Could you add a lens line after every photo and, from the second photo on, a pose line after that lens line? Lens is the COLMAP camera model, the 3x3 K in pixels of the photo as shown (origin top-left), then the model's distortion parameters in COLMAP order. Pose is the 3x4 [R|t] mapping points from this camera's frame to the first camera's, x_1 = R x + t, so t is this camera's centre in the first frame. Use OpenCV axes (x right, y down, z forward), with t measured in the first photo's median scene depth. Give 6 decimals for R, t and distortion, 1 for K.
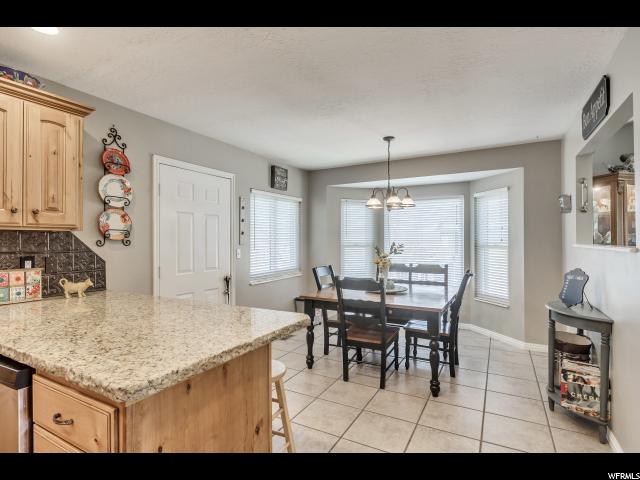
lens RADIAL K [[327.3, 0, 319.3], [0, 327.3, 238.8], [0, 0, 1]] dist [0.001142, -0.002000]
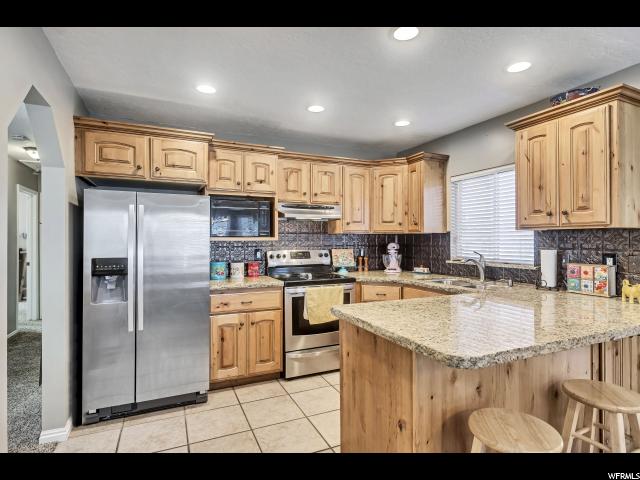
lens RADIAL K [[337.9, 0, 320.0], [0, 337.9, 240.0], [0, 0, 1]] dist [-0.000323, -0.001126]
pose [[-0.591291, 0.004593, -0.806445, 0.520792], [0.008554, 0.999963, -0.000577, 0.004095], [0.806413, -0.007240, -0.591309, 0.923519]]
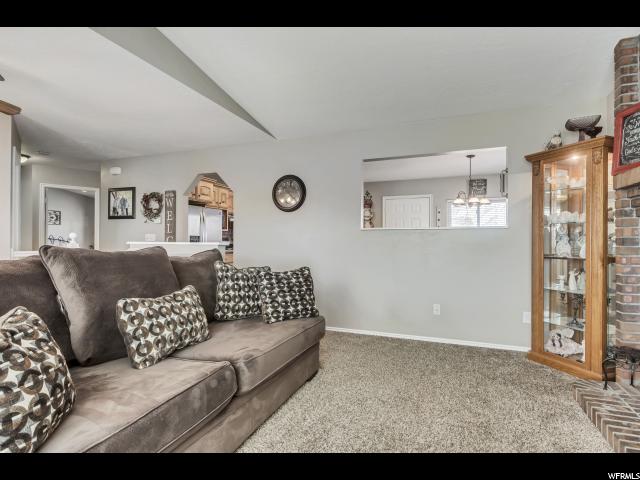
lens RADIAL K [[327.3, 0, 319.3], [0, 327.3, 238.8], [0, 0, 1]] dist [0.001142, -0.002000]
pose [[0.129573, -0.000061, -0.991570, 2.429157], [0.002141, 0.999998, 0.000218, 0.074639], [0.991568, -0.002151, 0.129573, 0.270483]]
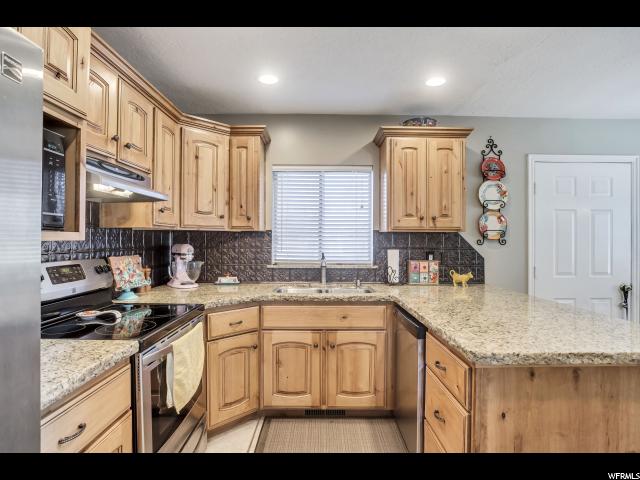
lens RADIAL K [[344.4, 0, 320.0], [0, 344.4, 240.0], [0, 0, 1]] dist [-0.023940, -0.000363]
pose [[0.486832, 0.005261, -0.873480, 0.122658], [-0.001015, 0.999985, 0.005458, -0.000531], [0.873495, -0.001771, 0.486830, -0.084911]]
